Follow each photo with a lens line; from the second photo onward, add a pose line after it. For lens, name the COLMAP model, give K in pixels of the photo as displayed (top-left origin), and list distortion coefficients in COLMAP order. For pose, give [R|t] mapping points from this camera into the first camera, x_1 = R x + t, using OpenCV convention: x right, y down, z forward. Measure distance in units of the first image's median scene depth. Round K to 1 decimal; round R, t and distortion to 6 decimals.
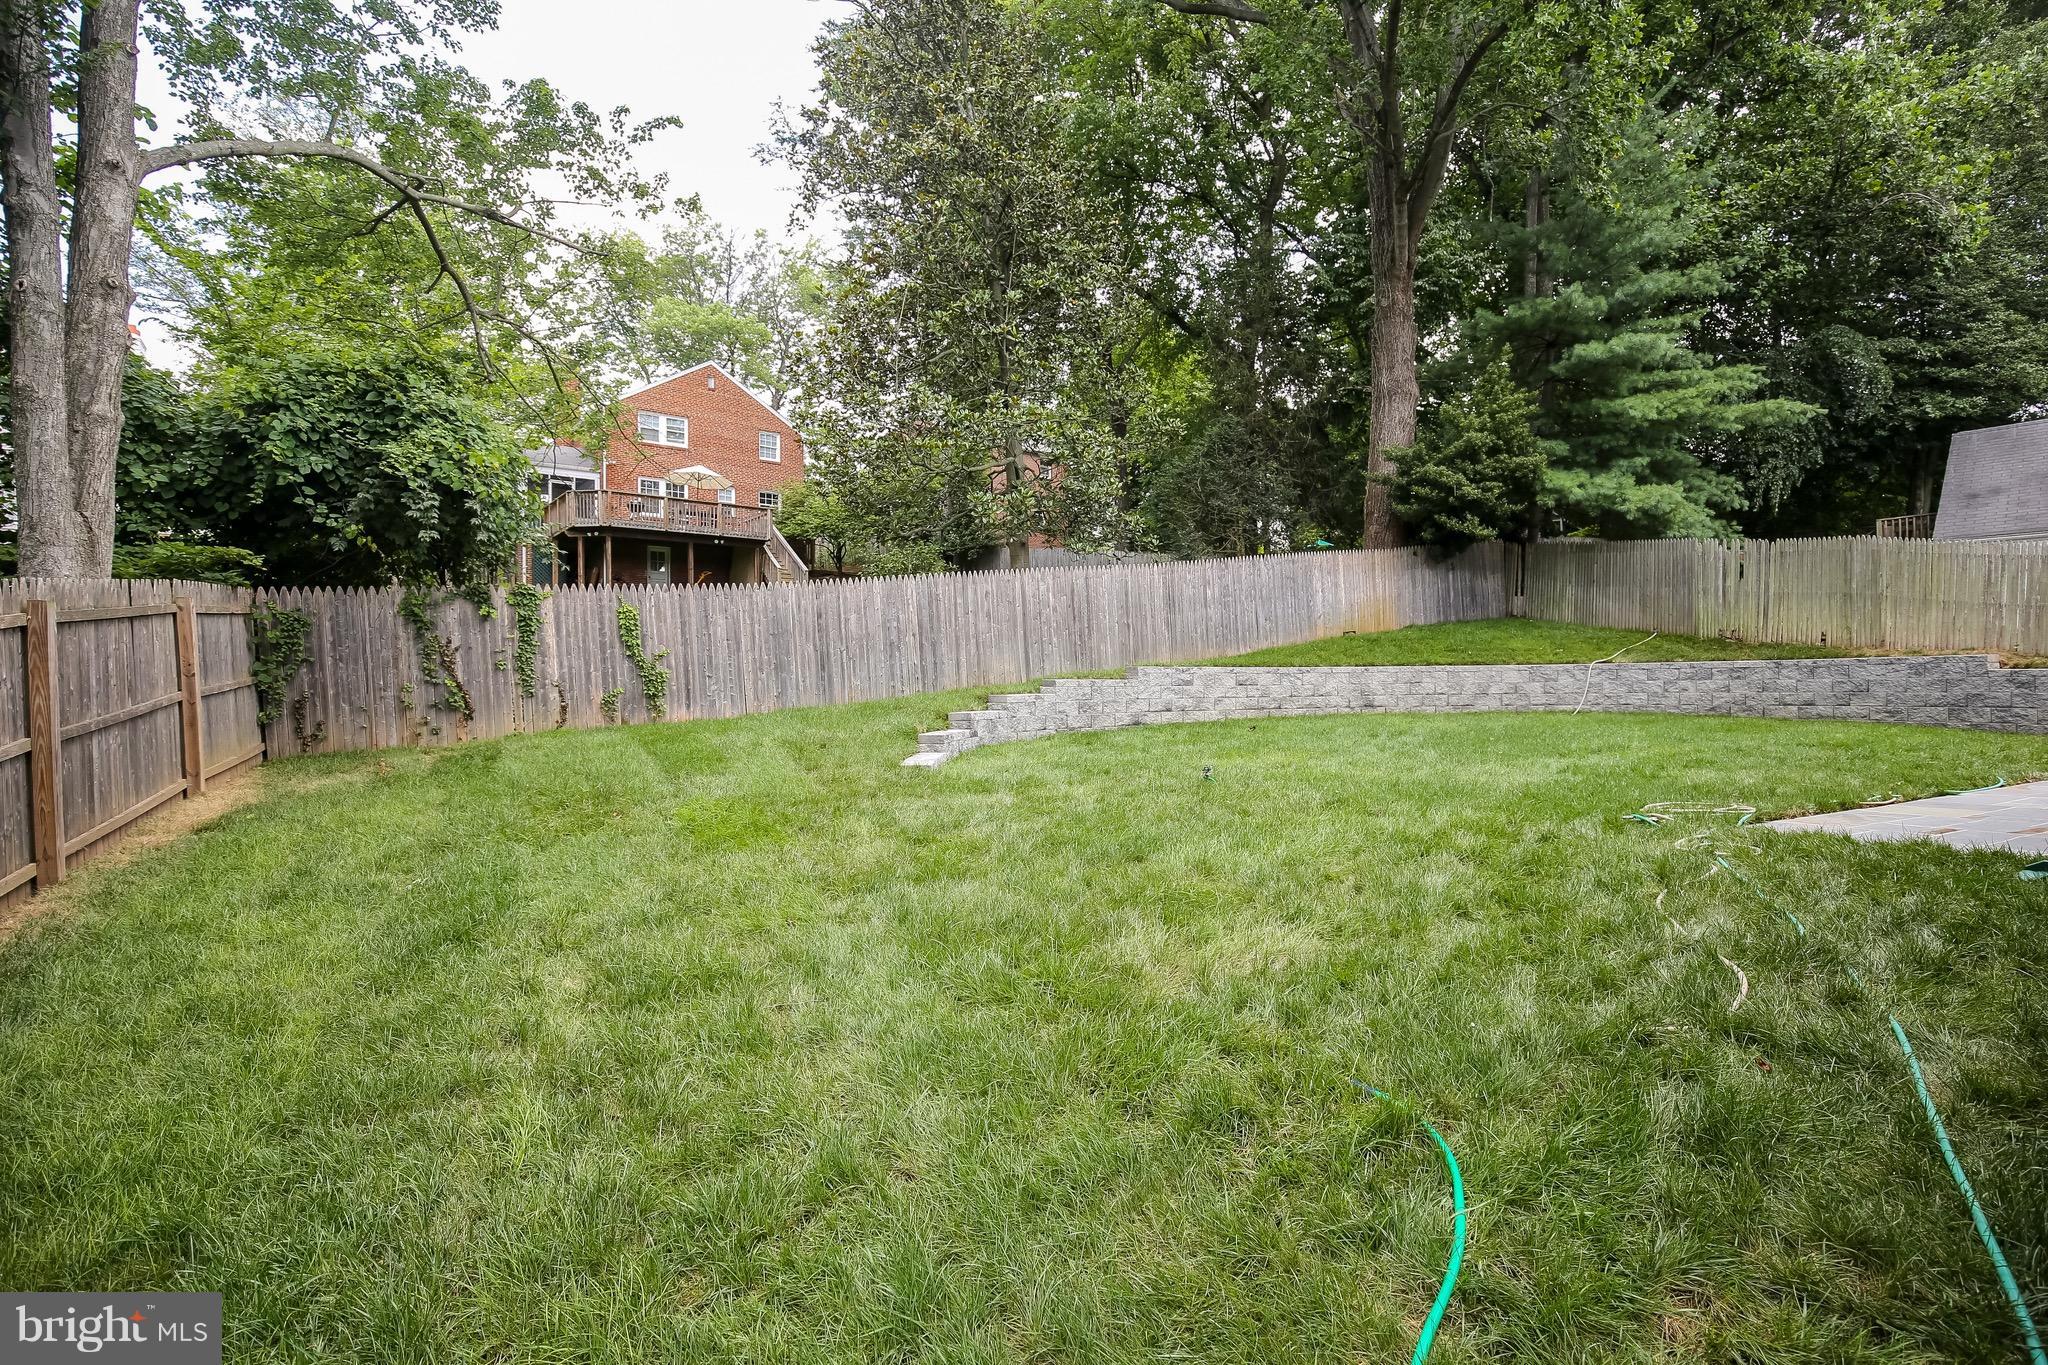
lens RADIAL K [[942.1, 0, 1030.8], [0, 942.1, 680.1], [0, 0, 1]] dist [-0.038726, 0.008594]
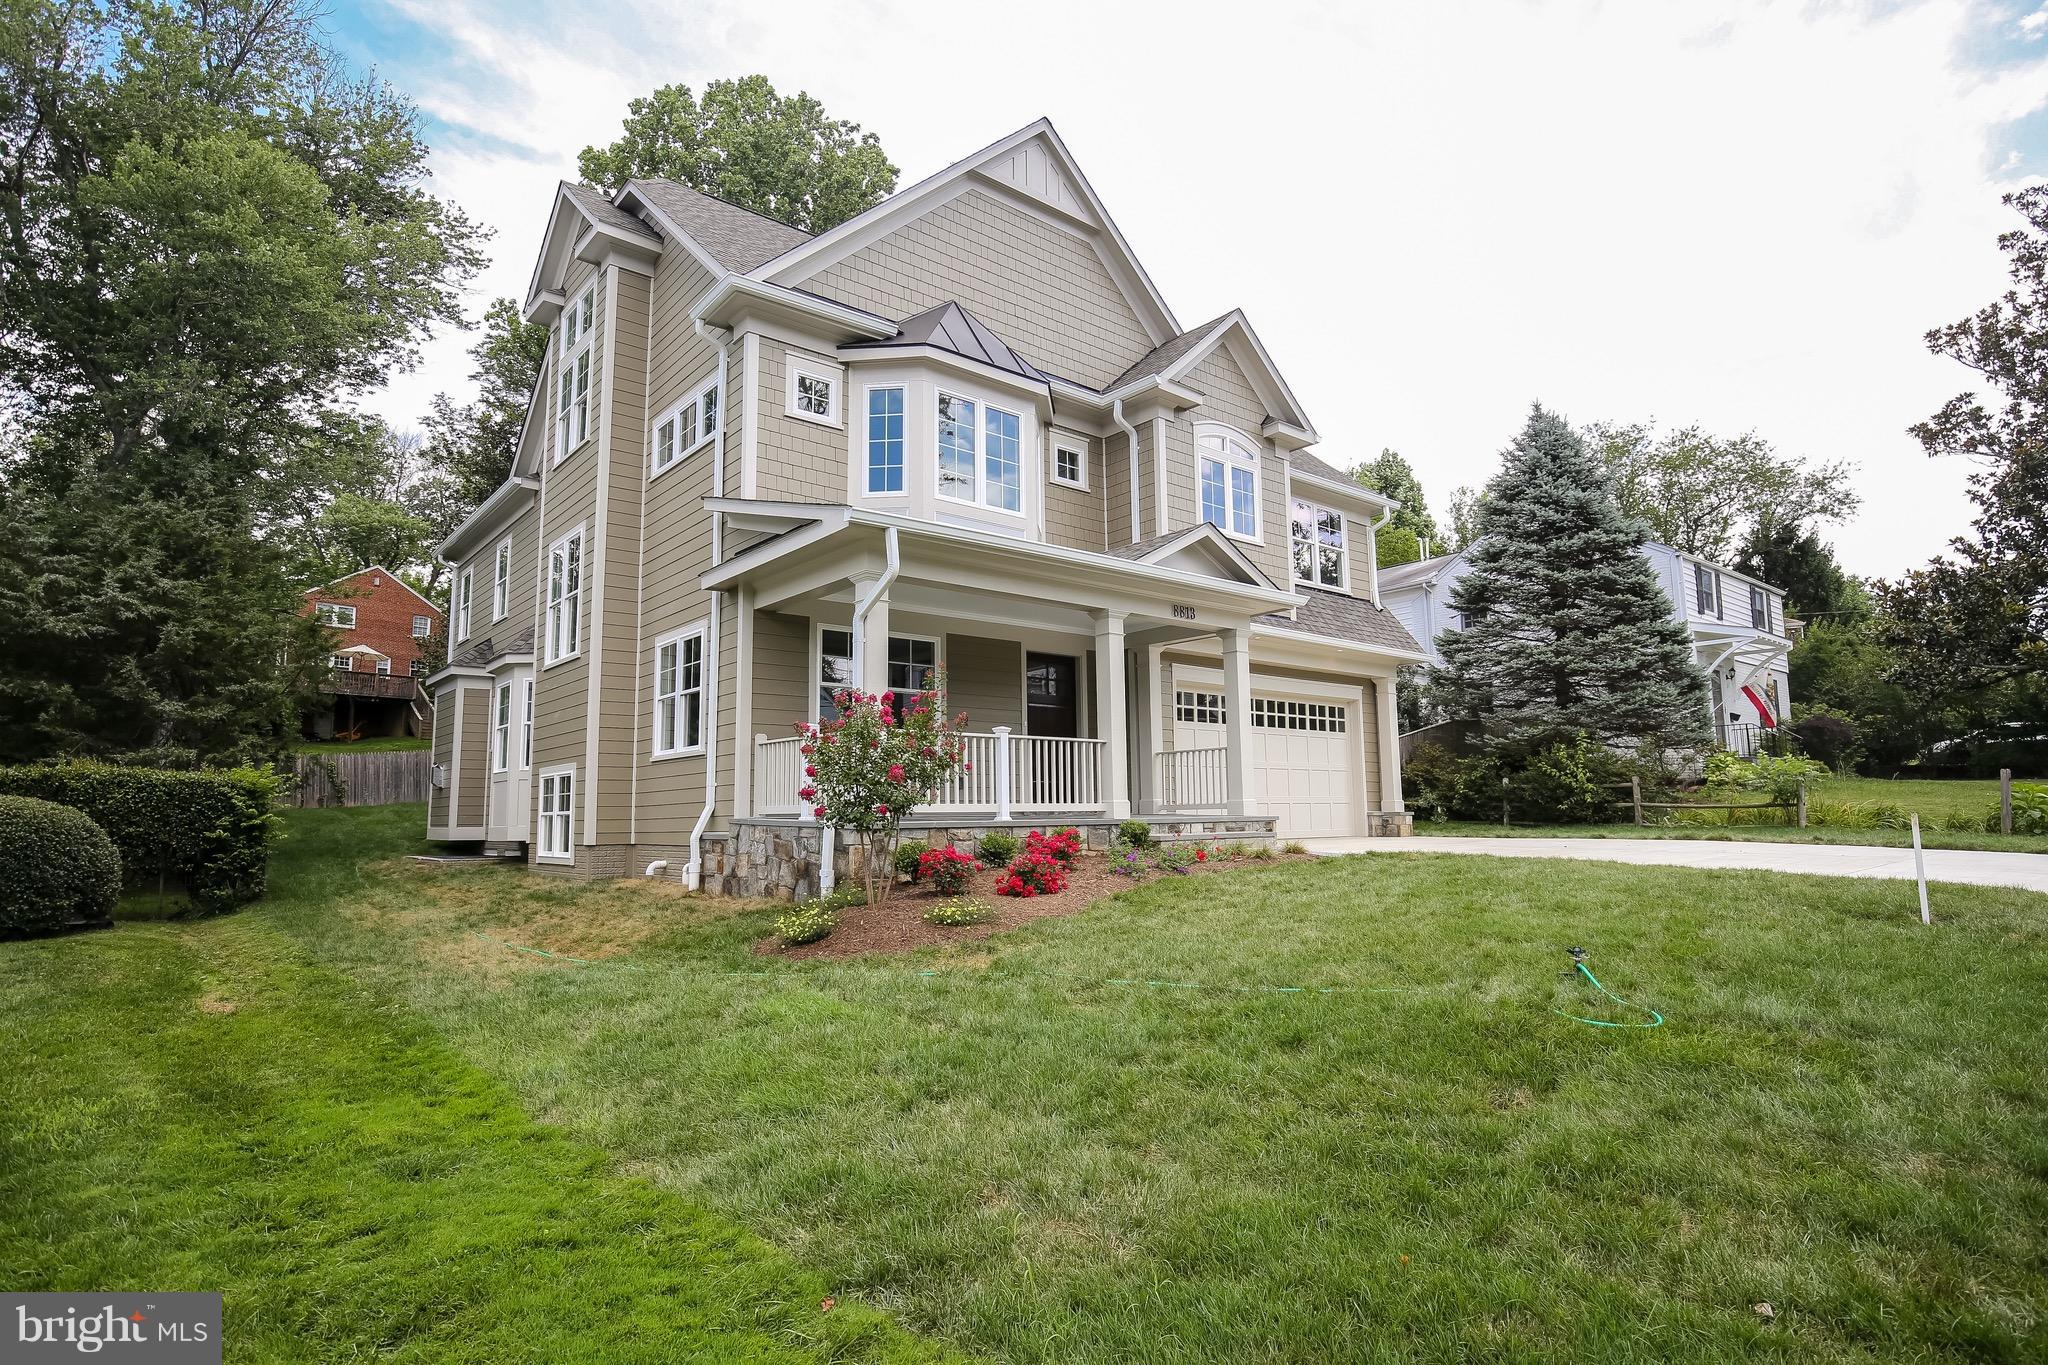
lens RADIAL K [[1032.5, 0, 1022.5], [0, 1032.5, 678.1], [0, 0, 1]] dist [-0.025436, 0.001267]
pose [[0.970125, 0.025854, 0.241222, 0.653813], [0.004510, 0.992212, -0.124479, 0.044763], [-0.242562, 0.121848, 0.962454, -1.961148]]
